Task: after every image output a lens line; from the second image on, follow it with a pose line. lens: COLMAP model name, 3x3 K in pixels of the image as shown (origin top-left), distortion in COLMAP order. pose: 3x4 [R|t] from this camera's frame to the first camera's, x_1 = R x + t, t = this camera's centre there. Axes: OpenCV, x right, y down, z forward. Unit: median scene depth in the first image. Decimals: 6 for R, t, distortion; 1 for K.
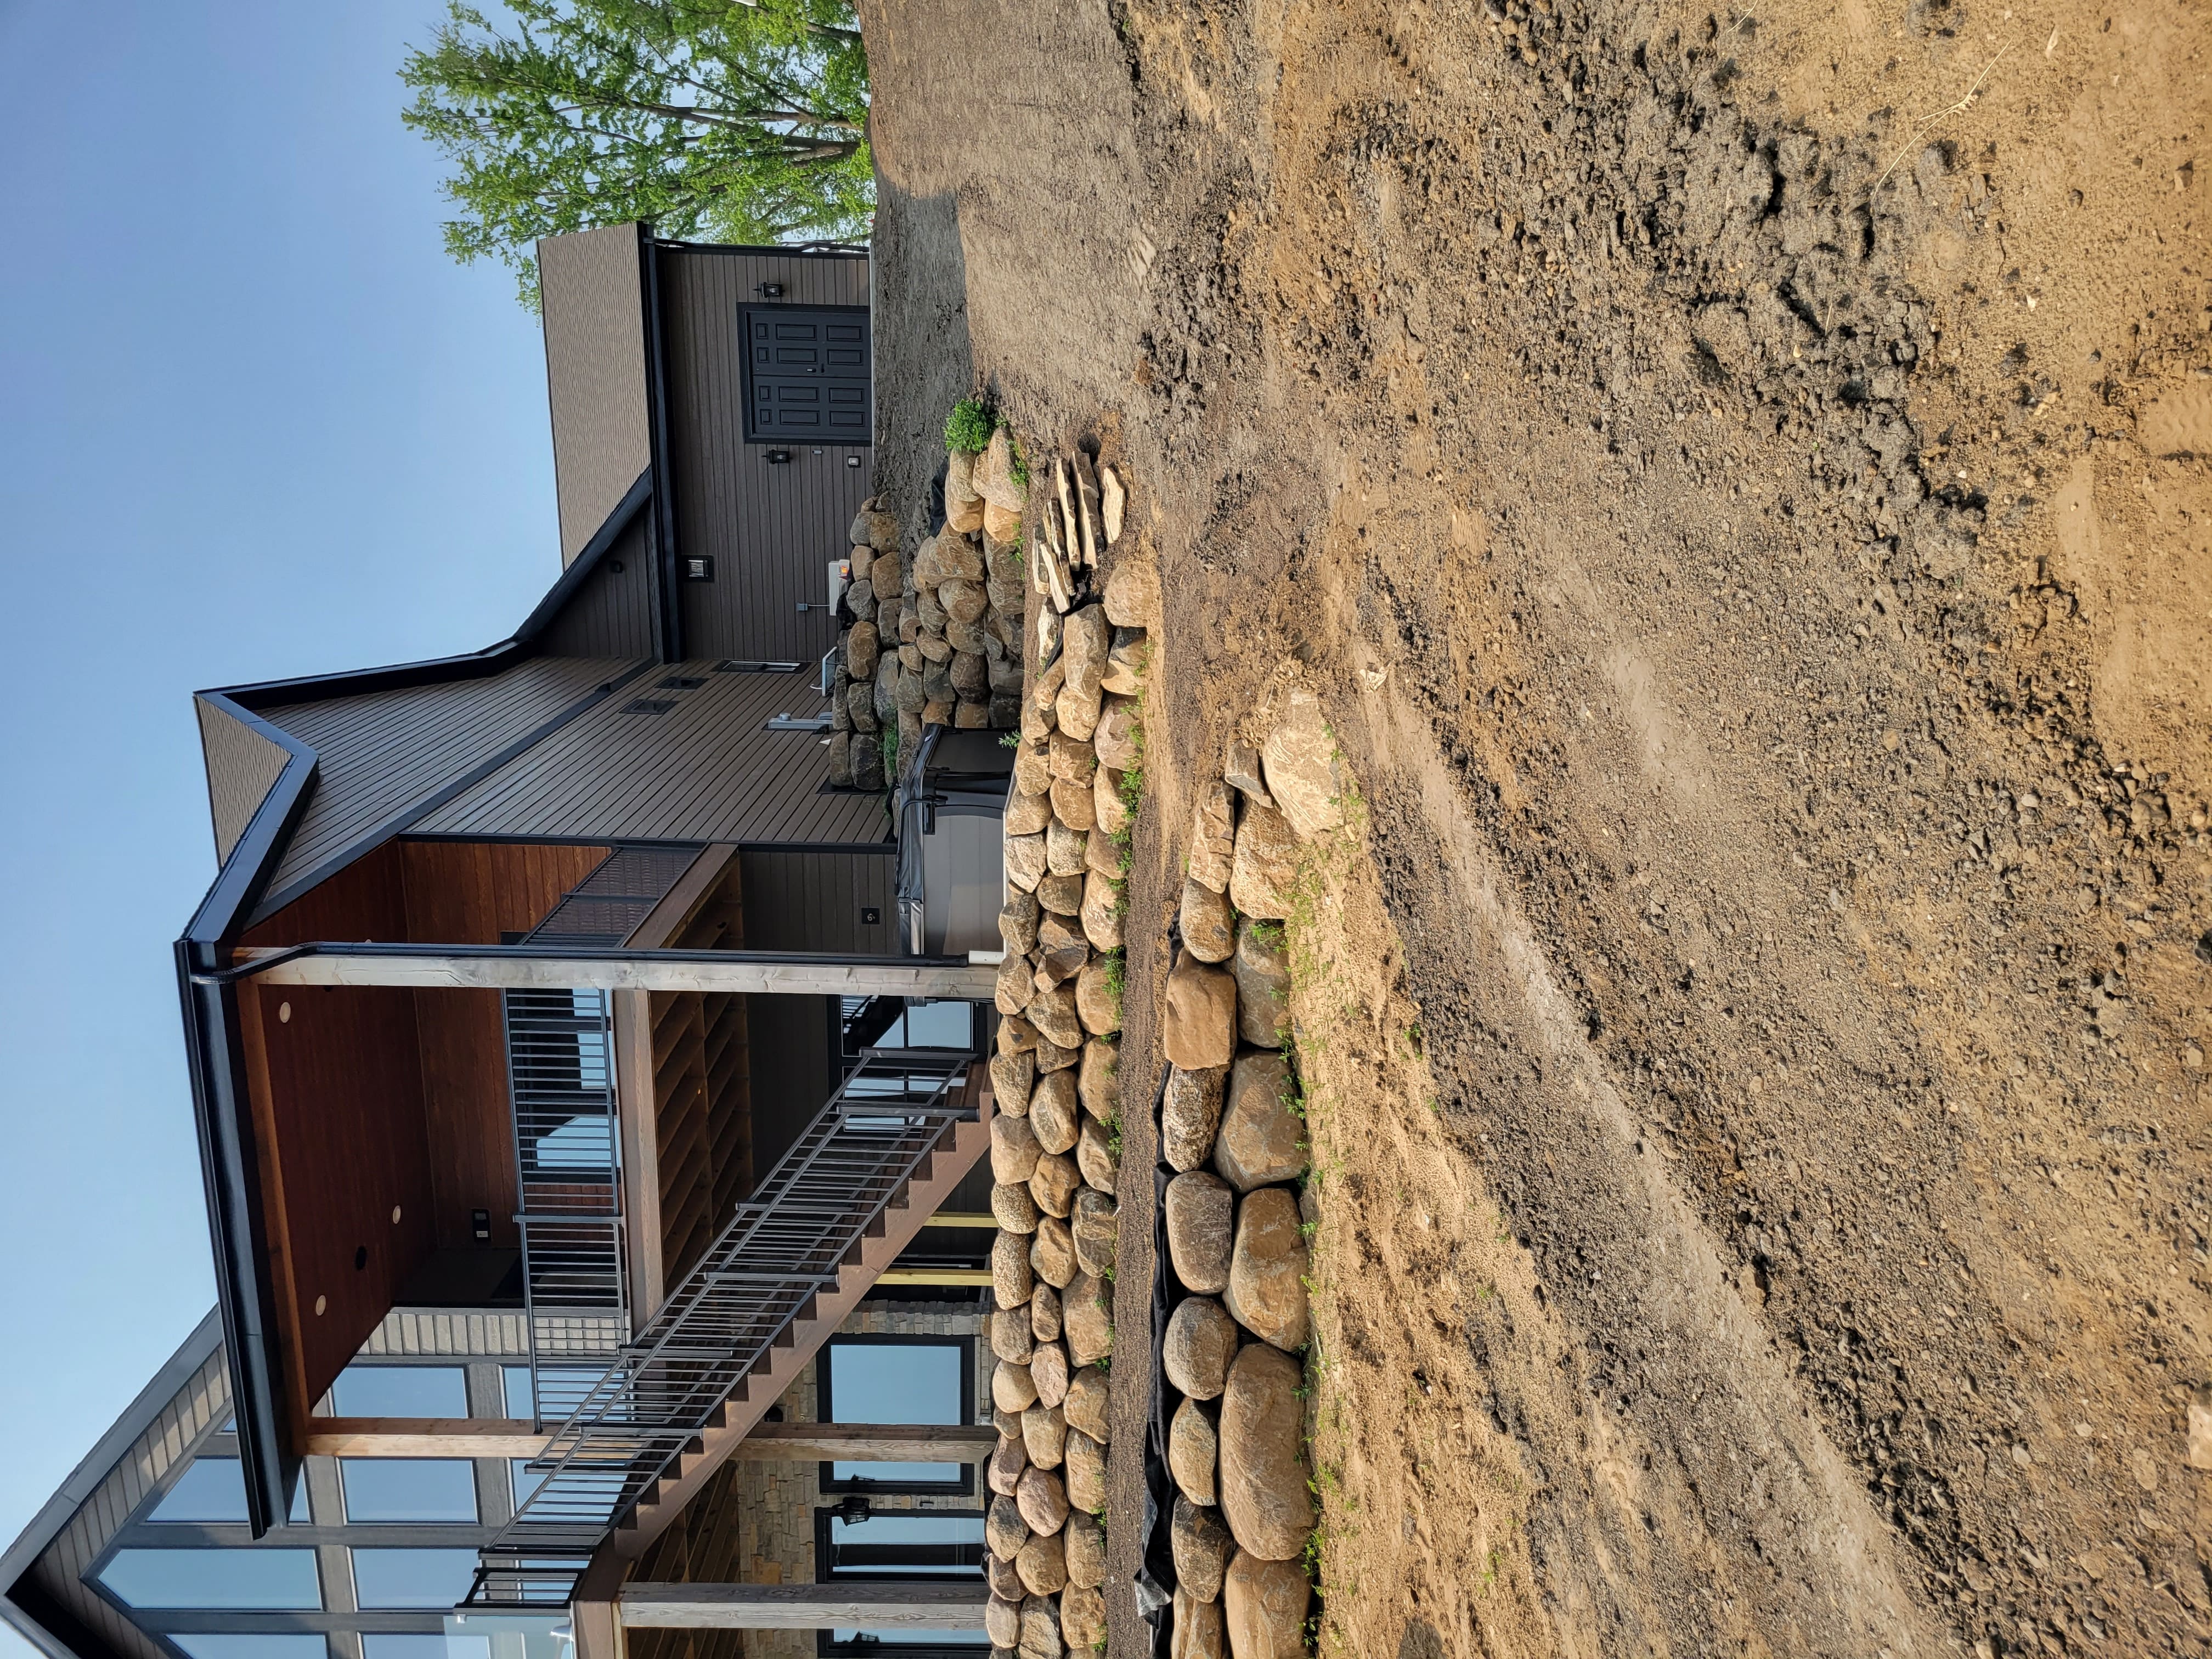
lens RADIAL K [[1647.9, 0, 1147.0], [0, 1647.9, 832.5], [0, 0, 1]] dist [0.069970, -0.059487]
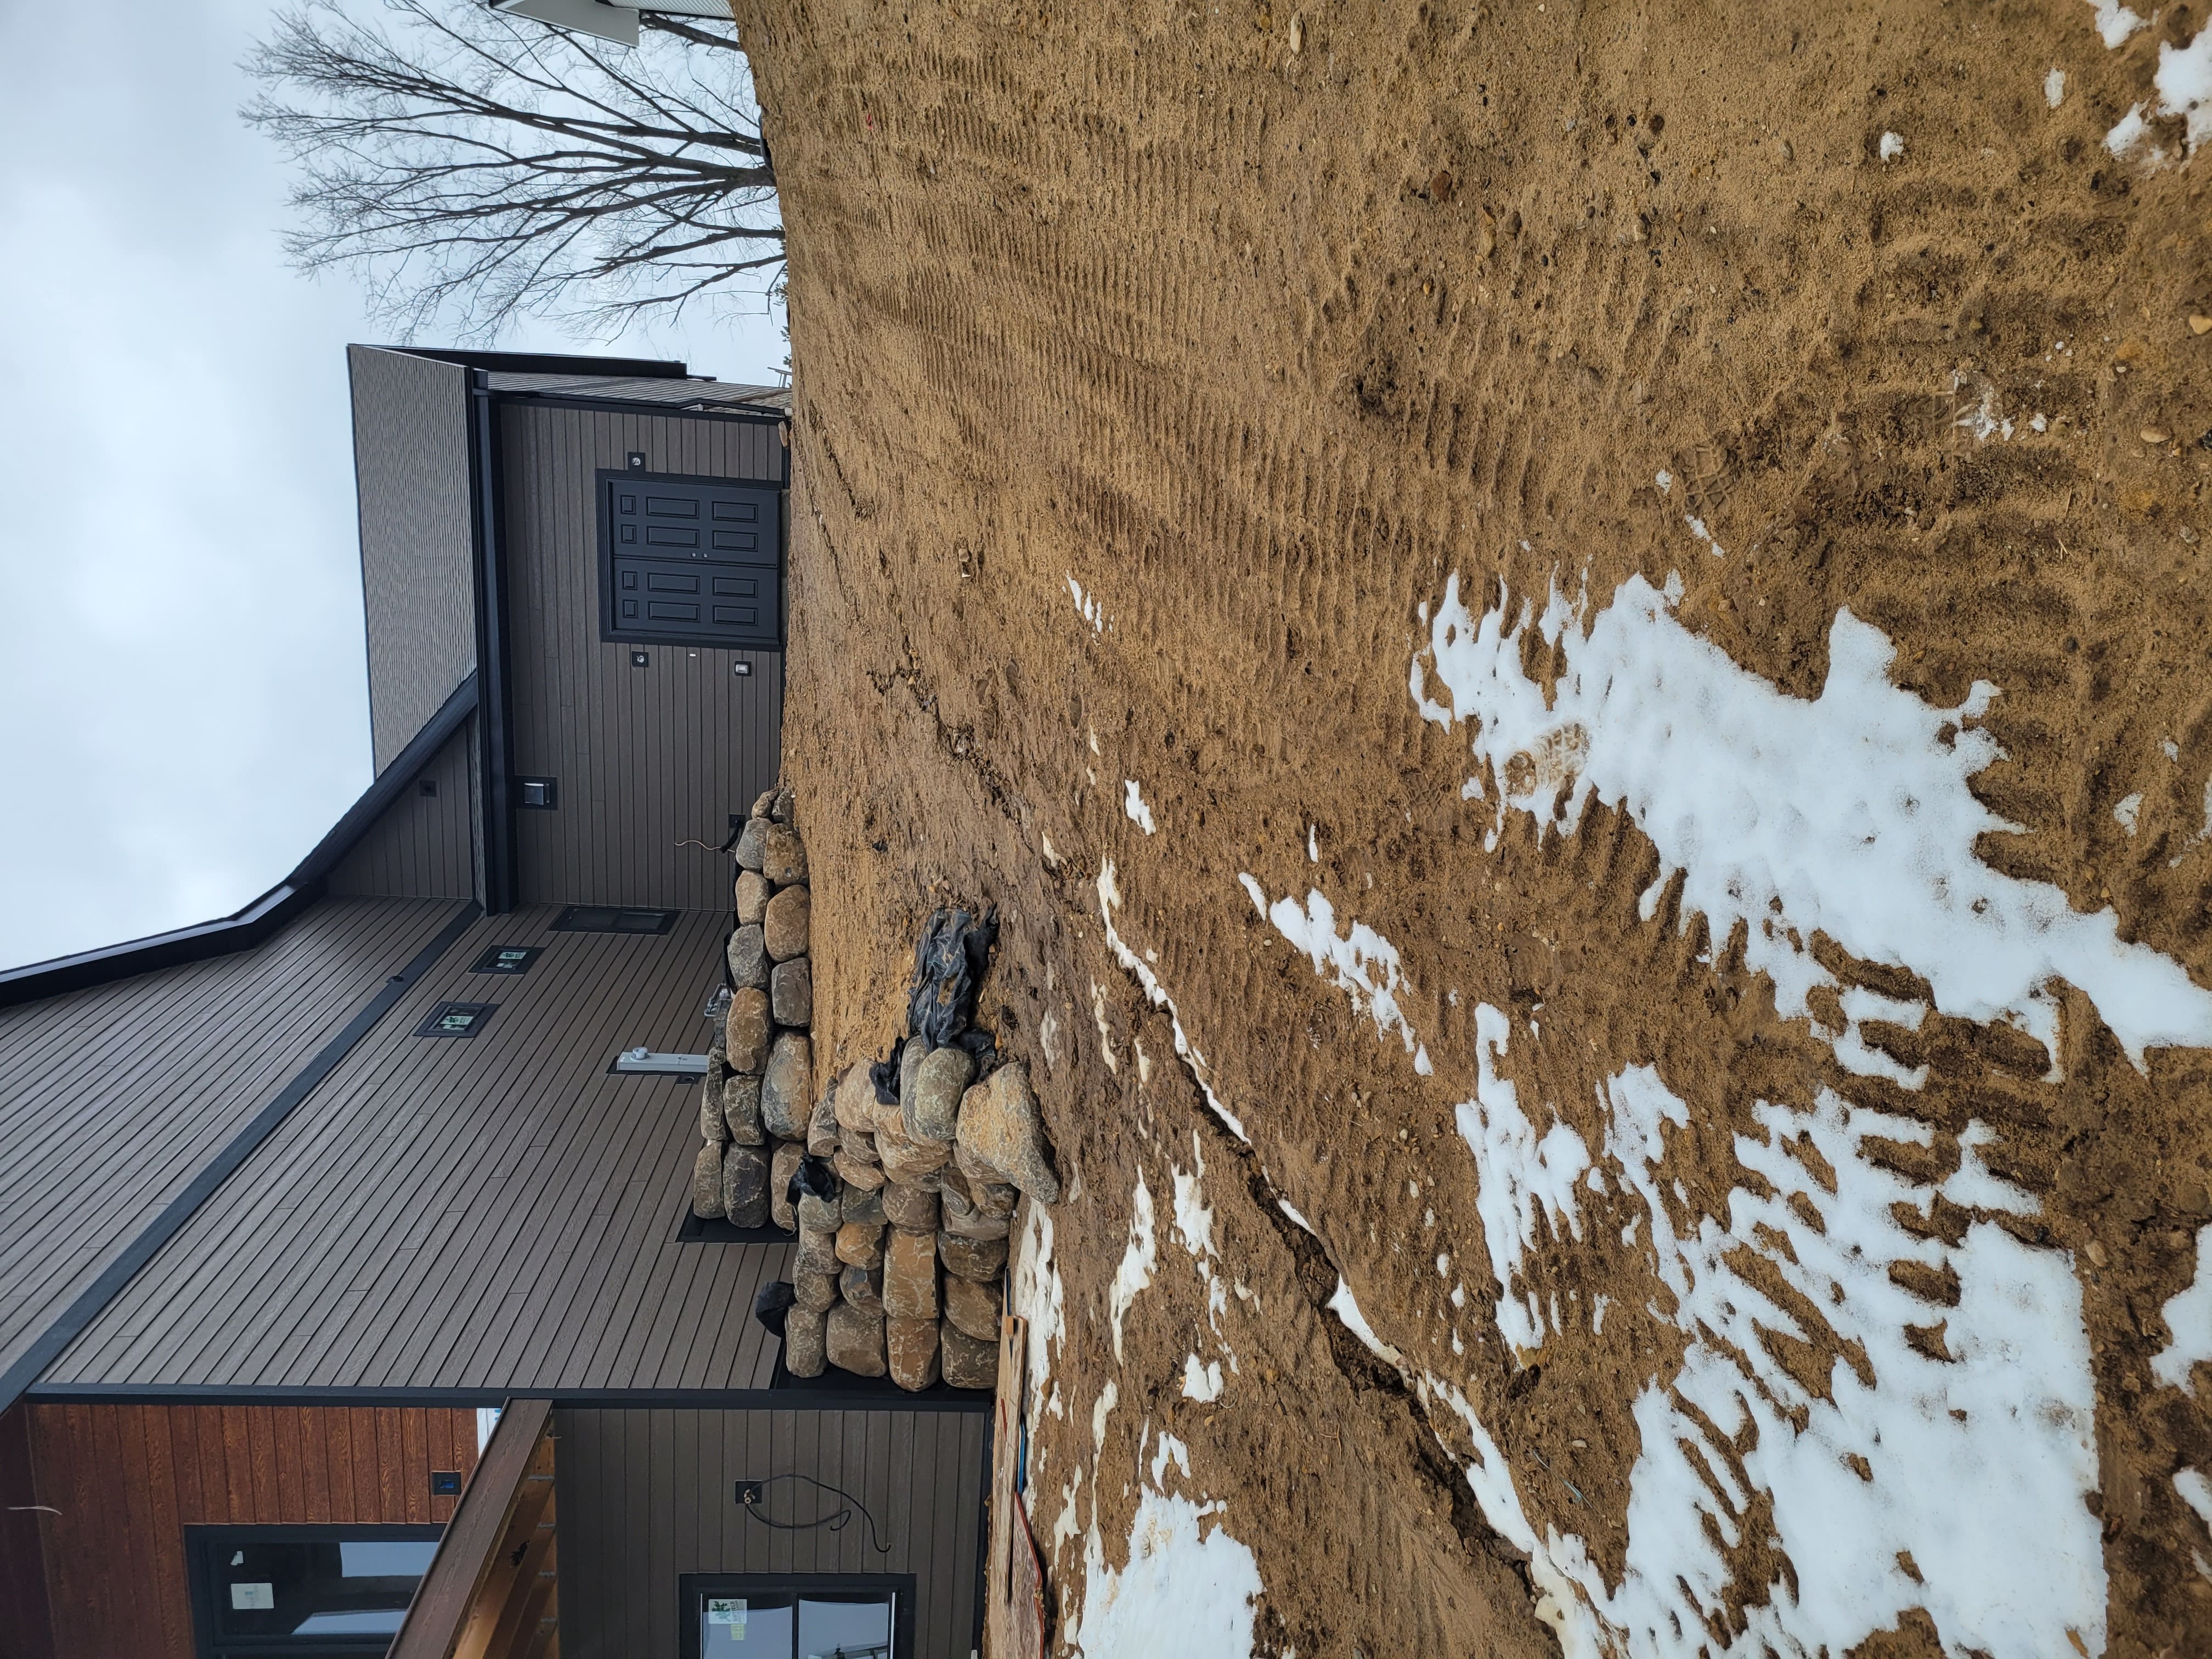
lens RADIAL K [[1647.9, 0, 1134.8], [0, 1647.9, 814.3], [0, 0, 1]] dist [0.069970, -0.059487]
pose [[0.997638, 0.023975, 0.064377, -0.060267], [-0.023425, 0.999682, -0.009285, -0.228519], [-0.064579, 0.007755, 0.997882, 0.306792]]
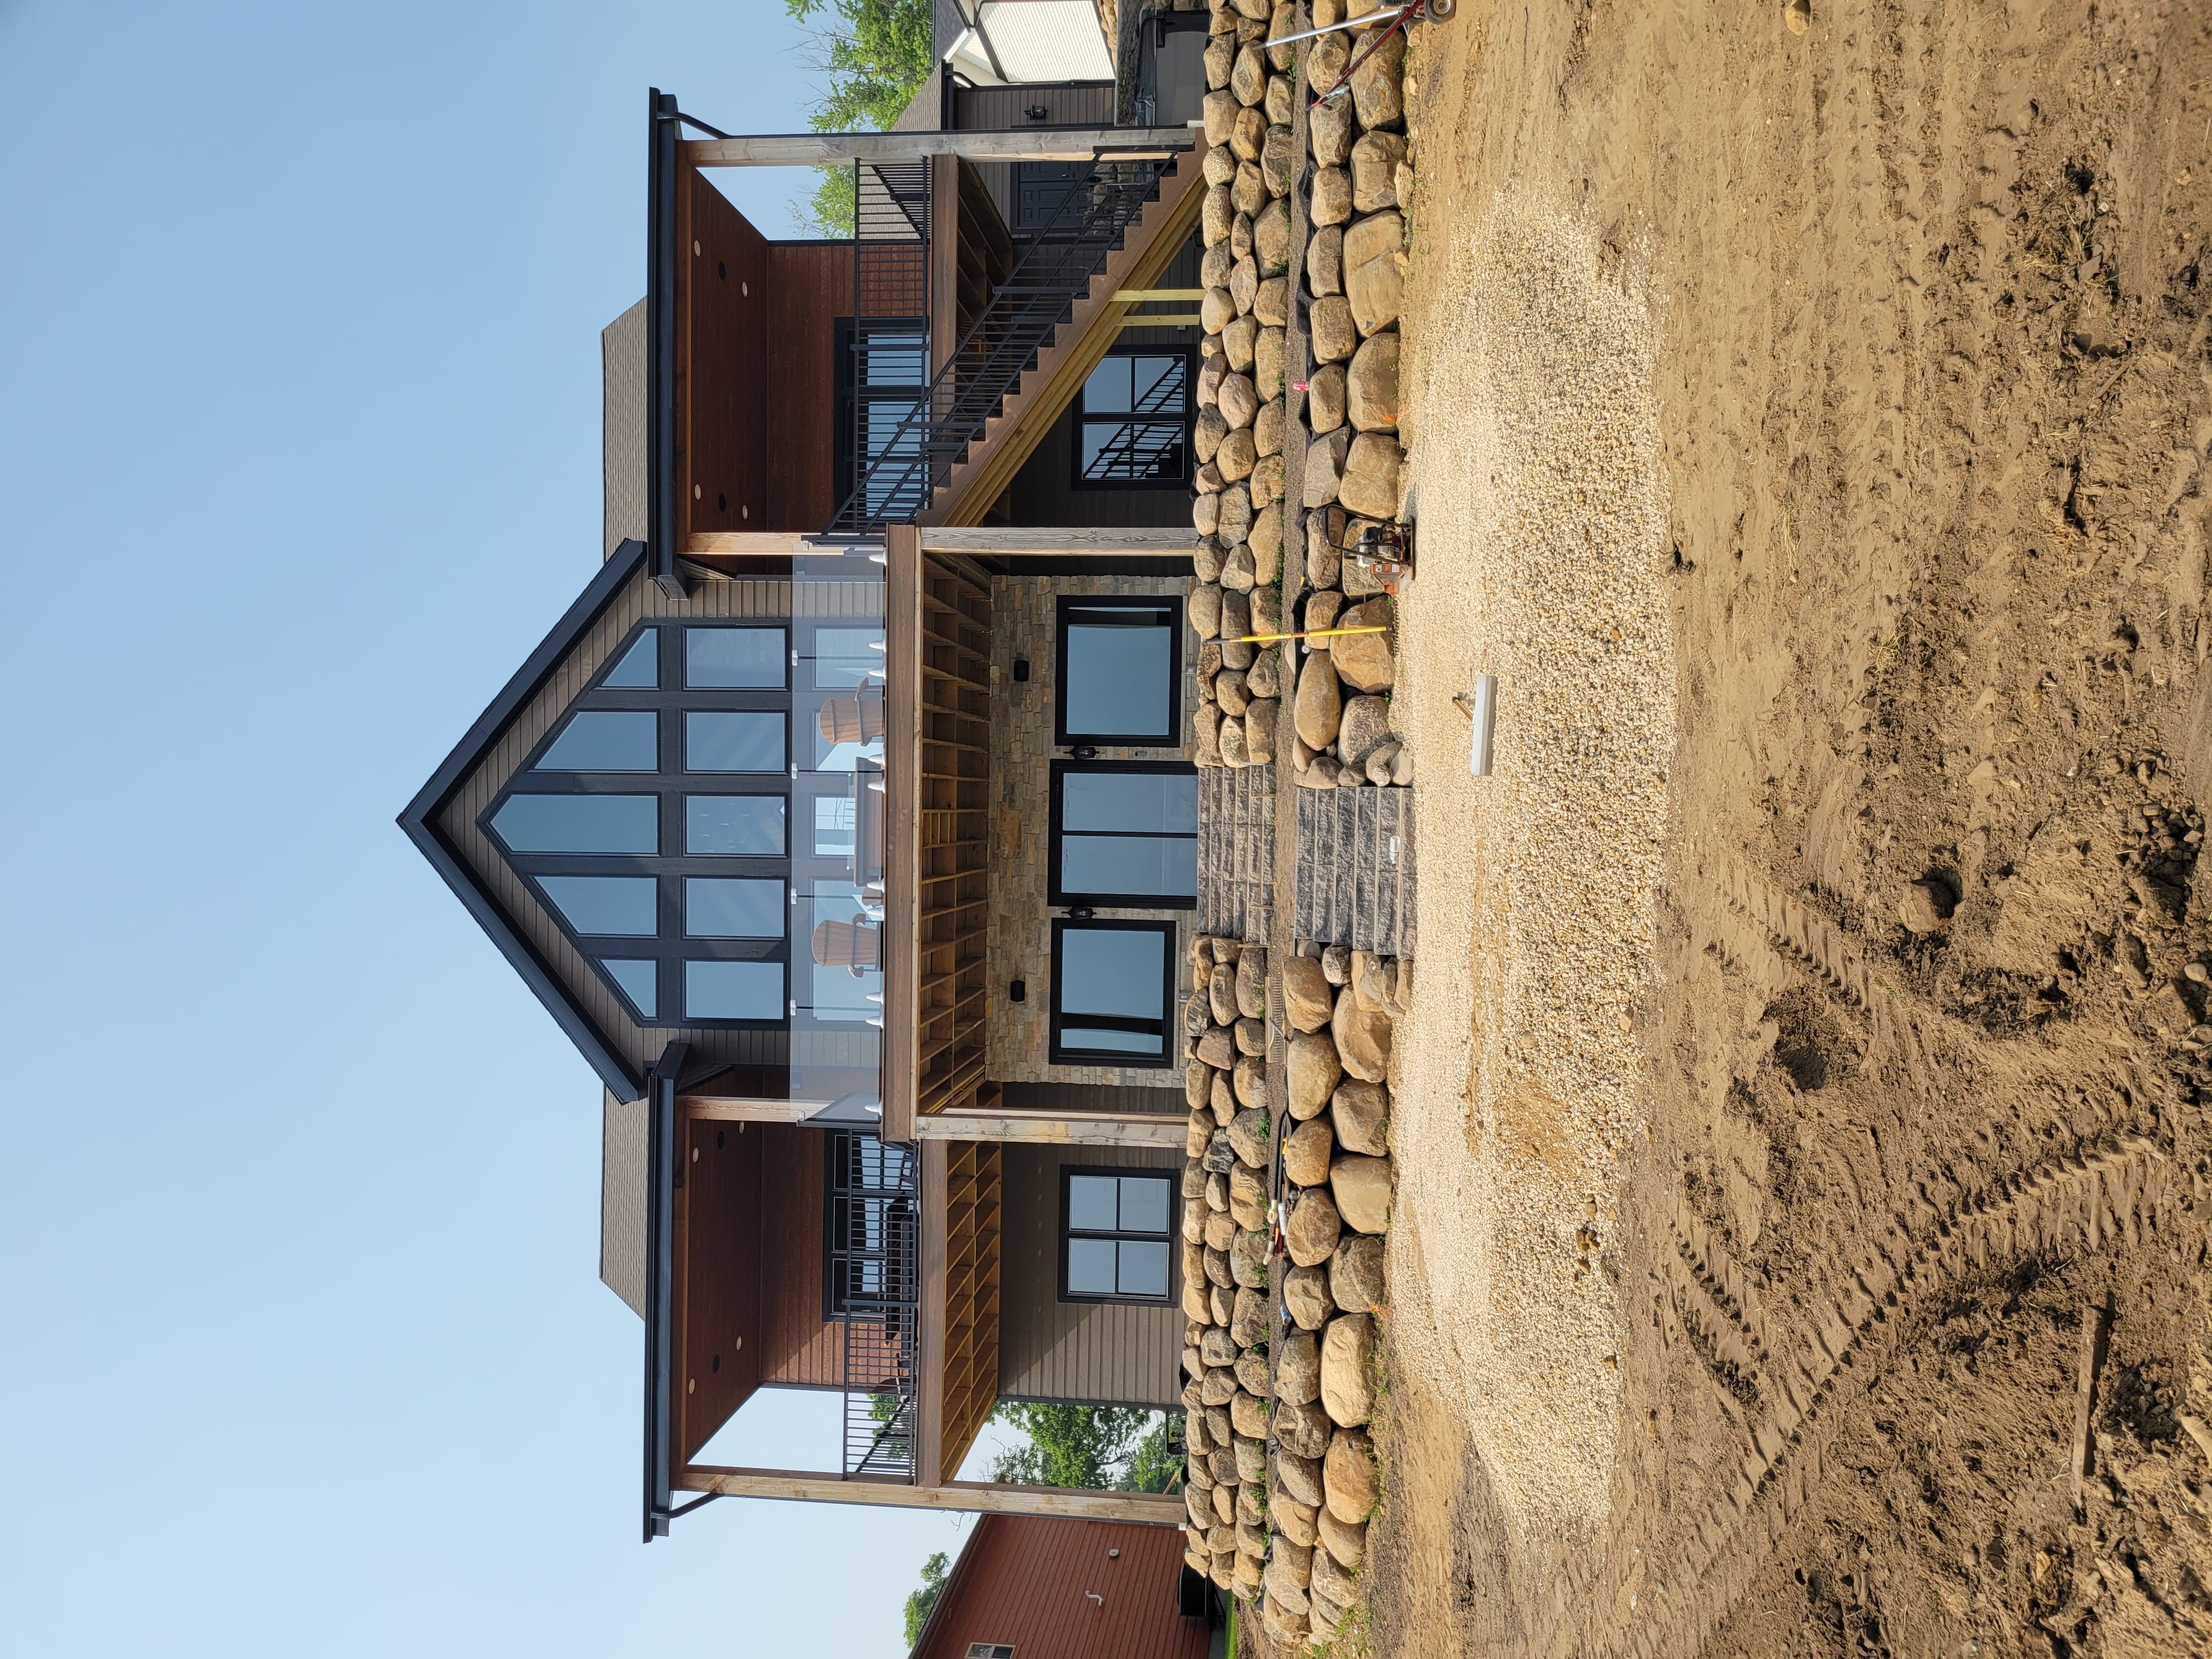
lens RADIAL K [[1647.9, 0, 1142.0], [0, 1647.9, 867.0], [0, 0, 1]] dist [0.069970, -0.059487]
pose [[0.992465, -0.005030, -0.122422, 0.016268], [-0.024483, 0.970864, -0.238377, 0.806480], [0.120055, 0.239578, 0.963426, -0.146792]]
